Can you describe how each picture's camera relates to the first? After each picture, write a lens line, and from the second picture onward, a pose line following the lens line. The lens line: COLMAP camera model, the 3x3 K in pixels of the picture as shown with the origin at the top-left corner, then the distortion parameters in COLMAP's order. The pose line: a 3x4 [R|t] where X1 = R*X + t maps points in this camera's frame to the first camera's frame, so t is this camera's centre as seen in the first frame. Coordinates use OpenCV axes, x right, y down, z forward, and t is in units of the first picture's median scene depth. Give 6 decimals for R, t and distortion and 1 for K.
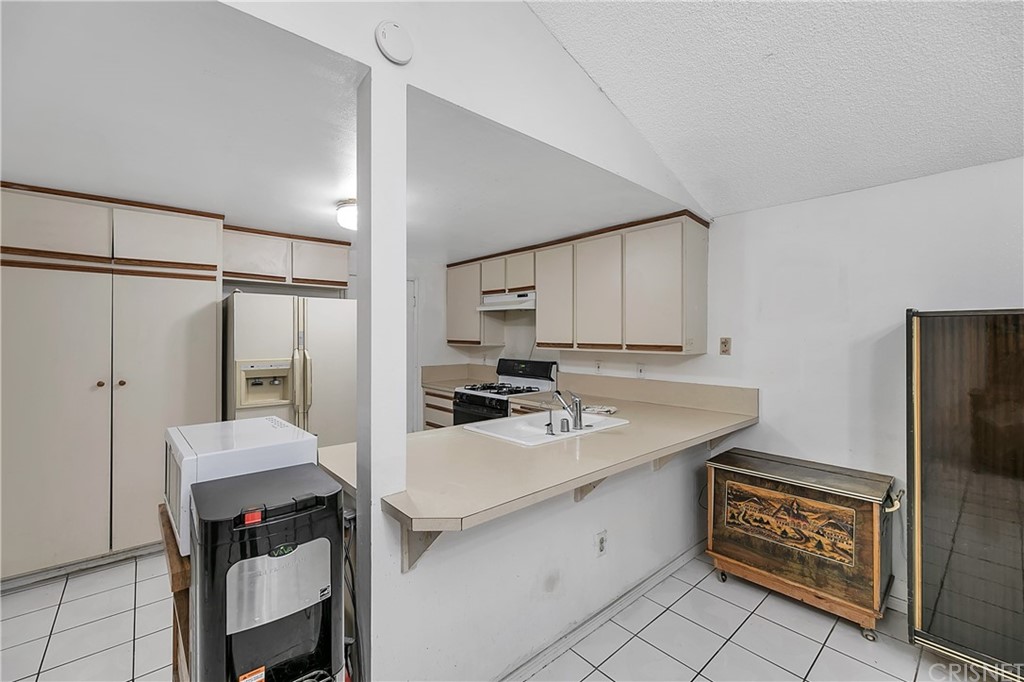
lens RADIAL K [[423.3, 0, 509.5], [0, 423.3, 334.5], [0, 0, 1]] dist [-0.000173, -0.000113]
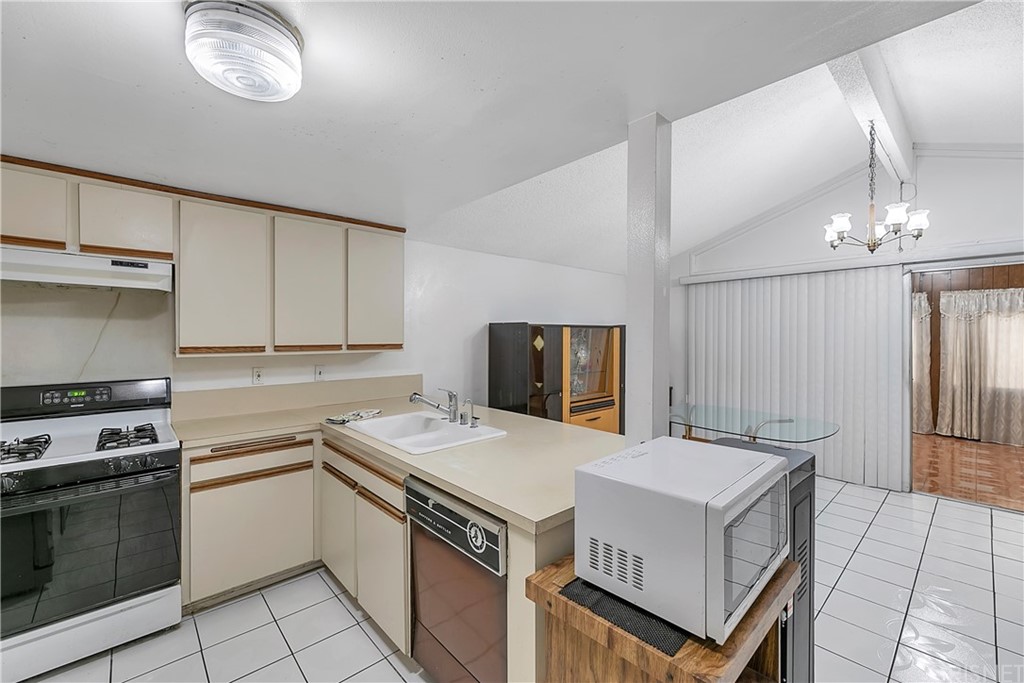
lens RADIAL K [[423.3, 0, 509.5], [0, 423.3, 335.0], [0, 0, 1]] dist [-0.000173, -0.000113]
pose [[-0.013503, -0.003377, 0.999903, -0.781385], [-0.002613, 0.999991, 0.003342, -0.002579], [-0.999905, -0.002567, -0.013511, 0.737109]]
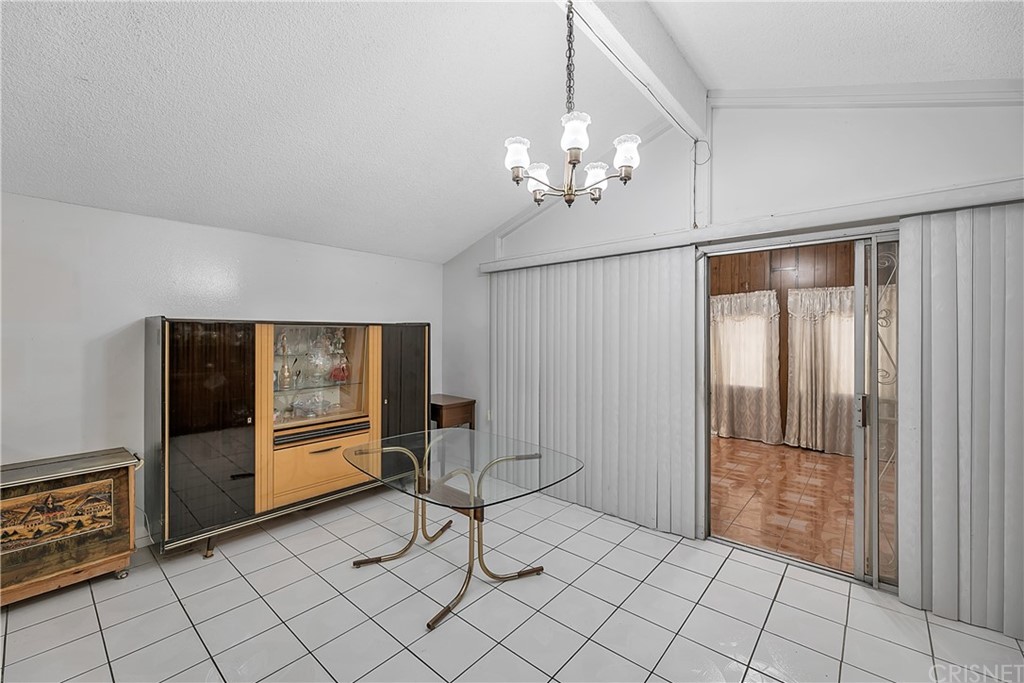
lens RADIAL K [[418.8, 0, 510.7], [0, 418.8, 332.4], [0, 0, 1]] dist [-0.002779, -0.000214]
pose [[-0.138936, 0.003342, 0.990296, -0.391351], [-0.006016, 0.999973, -0.004218, -0.004203], [-0.990283, -0.006543, -0.138912, 0.031211]]
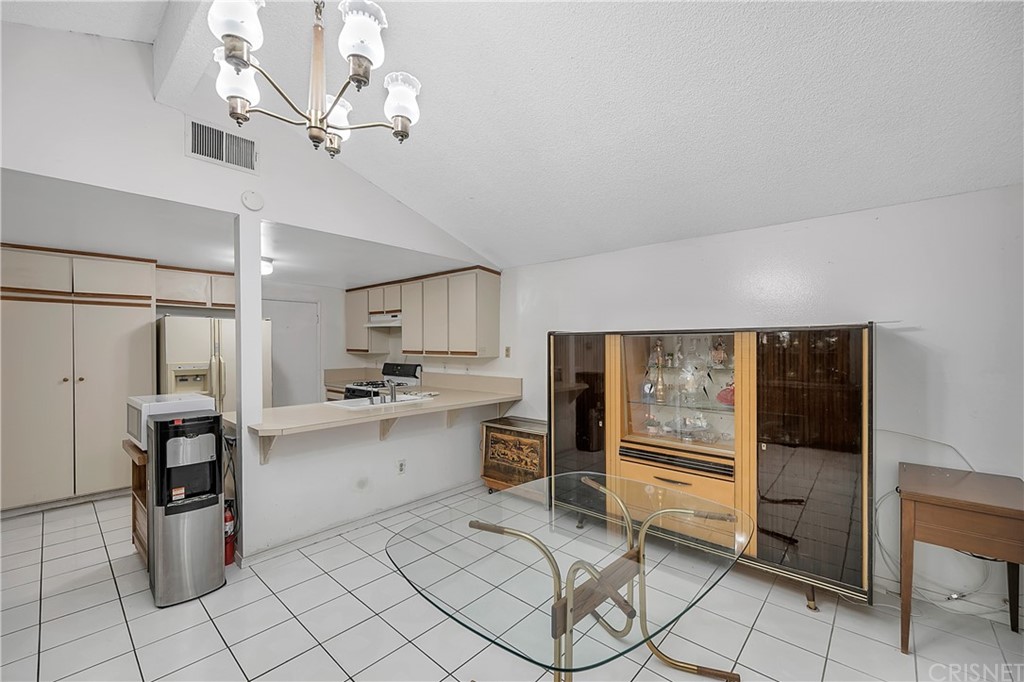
lens RADIAL K [[420.6, 0, 512.6], [0, 420.6, 348.8], [0, 0, 1]] dist [0.000543, 0.000433]
pose [[0.992942, -0.003328, 0.118554, 0.363436], [0.001841, 0.999918, 0.012654, -0.004363], [-0.118587, -0.012346, 0.992867, -0.581019]]
